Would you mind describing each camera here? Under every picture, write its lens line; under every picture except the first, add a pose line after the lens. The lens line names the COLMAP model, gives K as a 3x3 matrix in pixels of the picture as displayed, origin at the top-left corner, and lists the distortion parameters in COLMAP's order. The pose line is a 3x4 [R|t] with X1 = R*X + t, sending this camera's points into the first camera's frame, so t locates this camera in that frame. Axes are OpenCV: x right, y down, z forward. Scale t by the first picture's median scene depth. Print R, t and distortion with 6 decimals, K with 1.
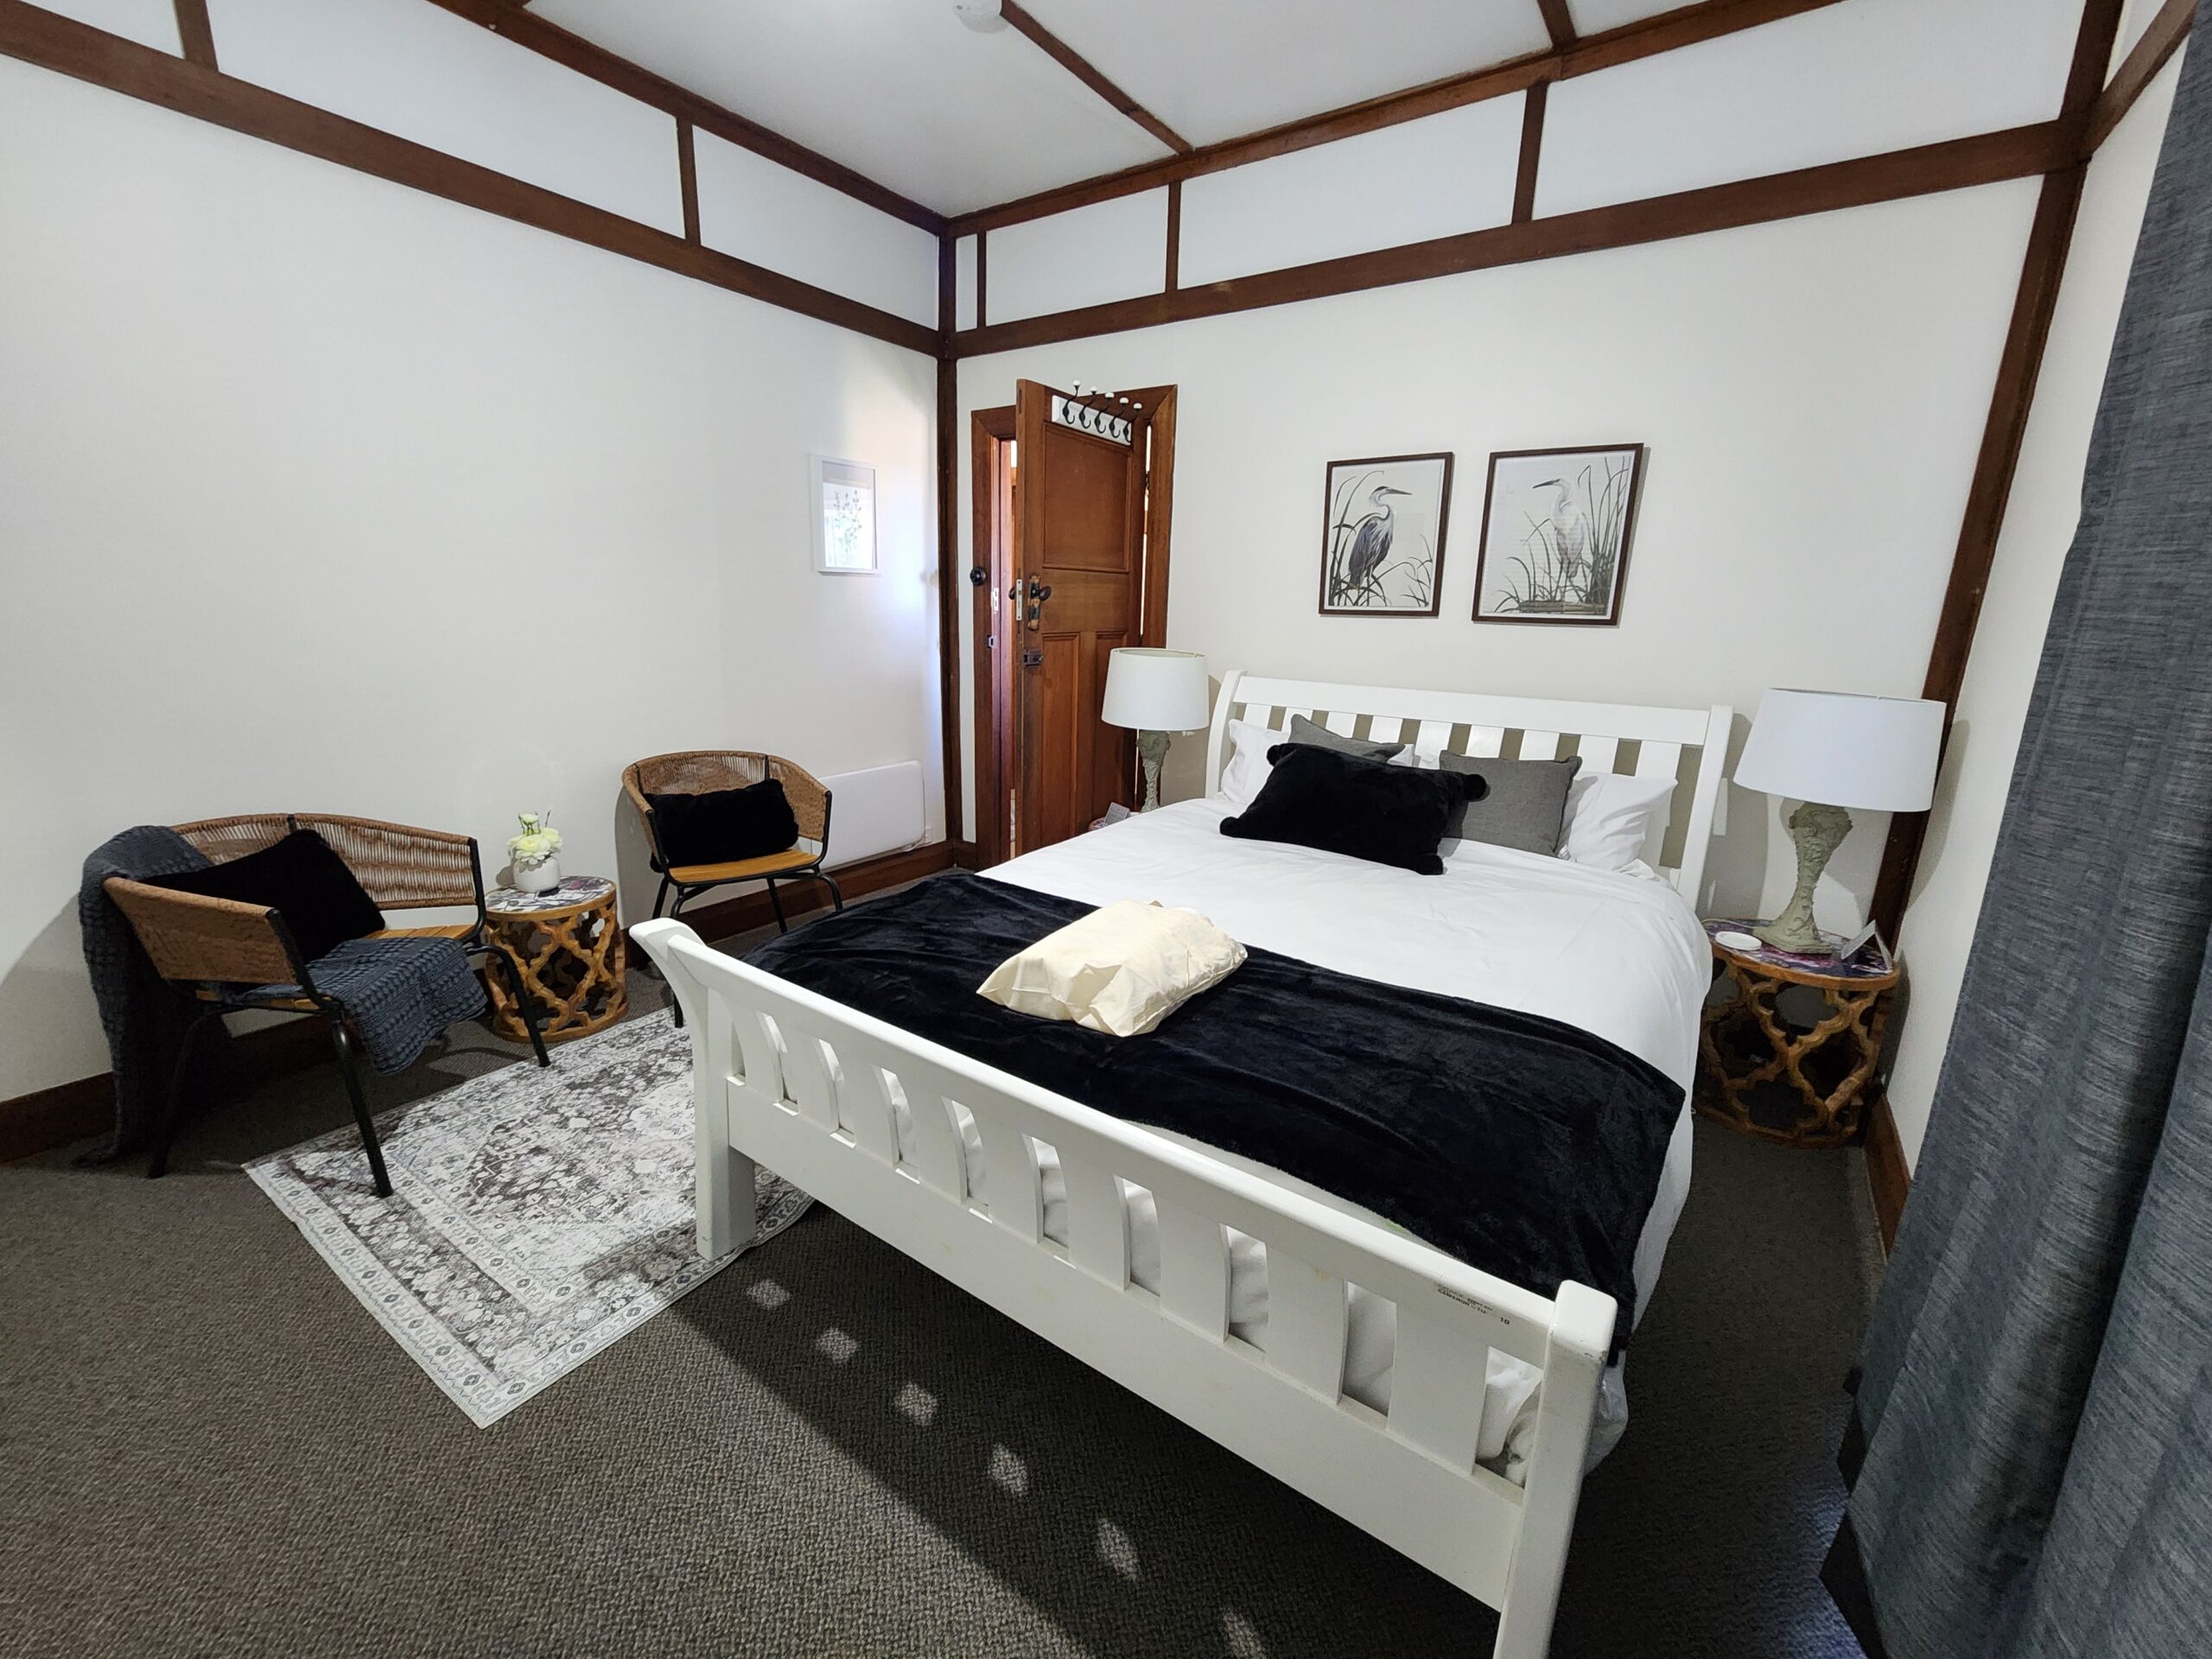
lens RADIAL K [[928.5, 0, 1055.1], [0, 928.5, 839.4], [0, 0, 1]] dist [-0.010718, -0.000161]
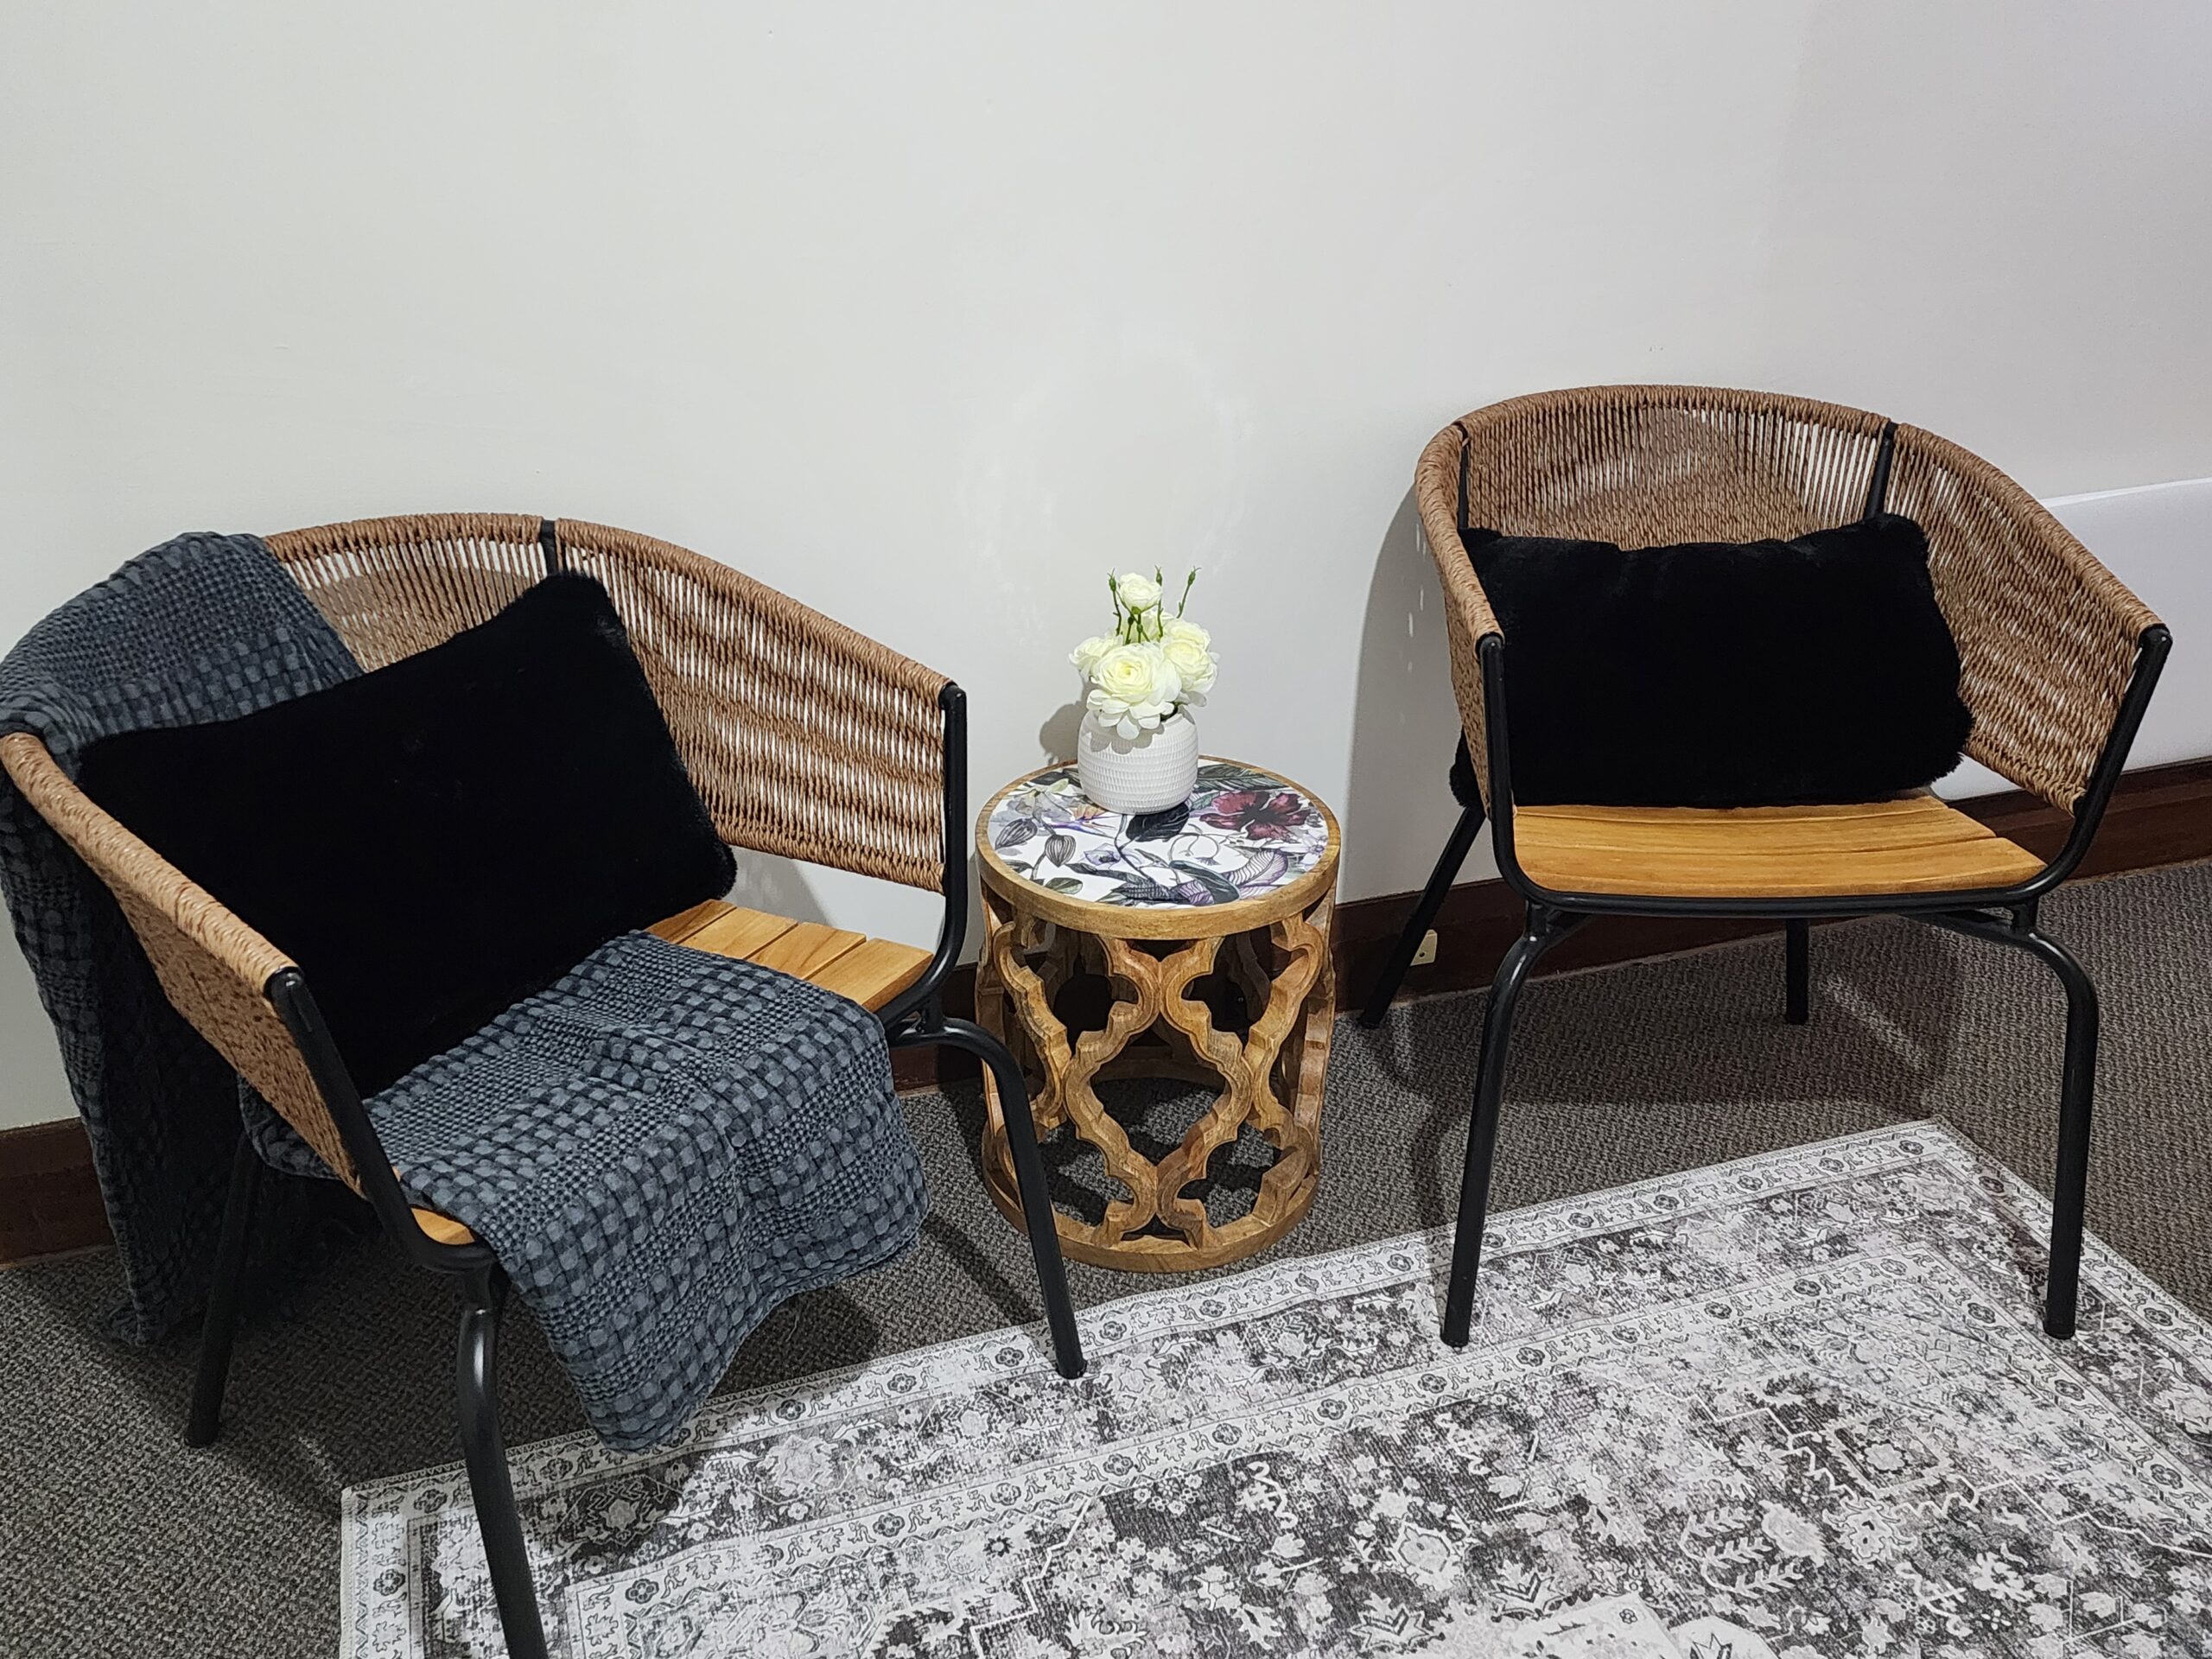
lens RADIAL K [[1495.4, 0, 1105.8], [0, 1495.4, 830.0], [0, 0, 1]] dist [0.047951, -0.035513]
pose [[0.825829, 0.263801, -0.498413, -0.303910], [-0.114940, 0.944023, 0.309208, -0.109540], [0.552083, -0.198066, 0.809923, 0.573434]]
